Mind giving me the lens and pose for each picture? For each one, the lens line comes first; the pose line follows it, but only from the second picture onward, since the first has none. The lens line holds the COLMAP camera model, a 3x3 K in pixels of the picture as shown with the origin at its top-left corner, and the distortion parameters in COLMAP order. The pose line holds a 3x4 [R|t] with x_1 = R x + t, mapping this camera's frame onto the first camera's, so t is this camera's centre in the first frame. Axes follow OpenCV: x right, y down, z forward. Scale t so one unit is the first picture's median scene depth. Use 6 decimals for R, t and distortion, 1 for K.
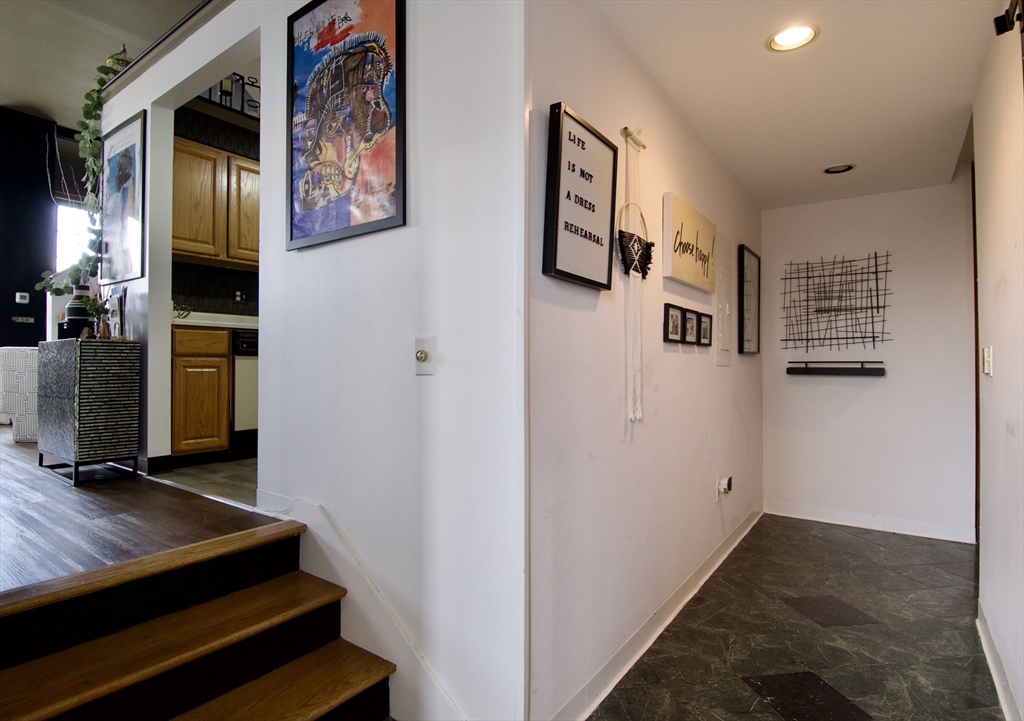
lens RADIAL K [[539.0, 0, 494.2], [0, 539.0, 356.5], [0, 0, 1]] dist [-0.000649, -0.000341]
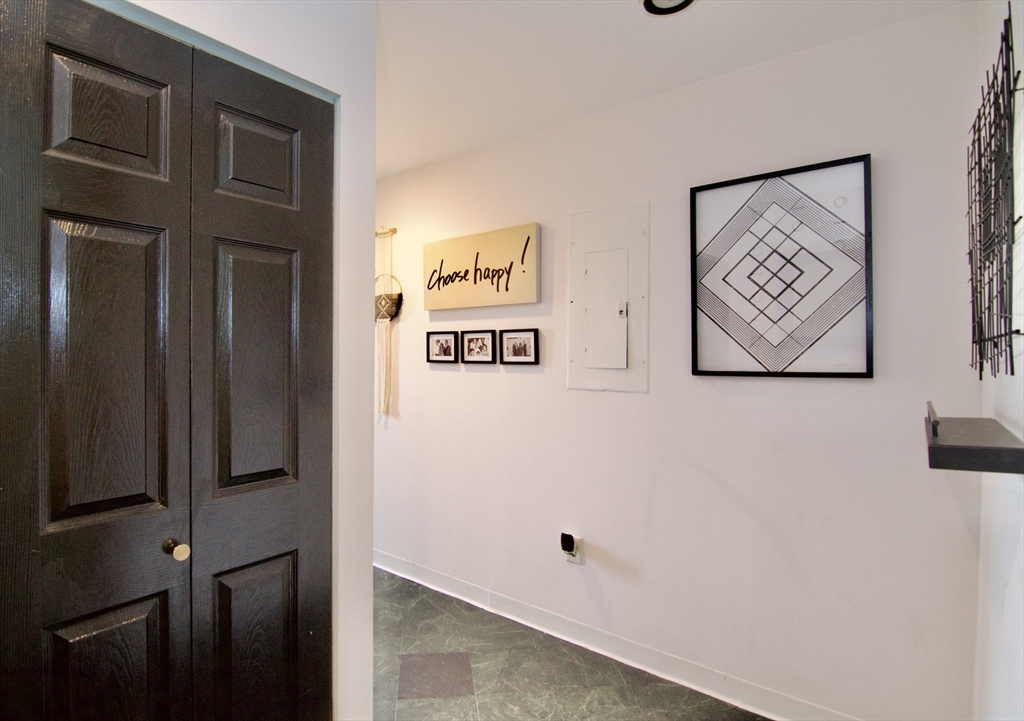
lens RADIAL K [[539.0, 0, 494.2], [0, 539.0, 356.5], [0, 0, 1]] dist [-0.000649, -0.000341]
pose [[-0.036505, -0.006354, -0.999313, 1.527290], [0.005363, 0.999964, -0.006554, -0.030778], [0.999319, -0.005599, -0.036470, 1.164744]]
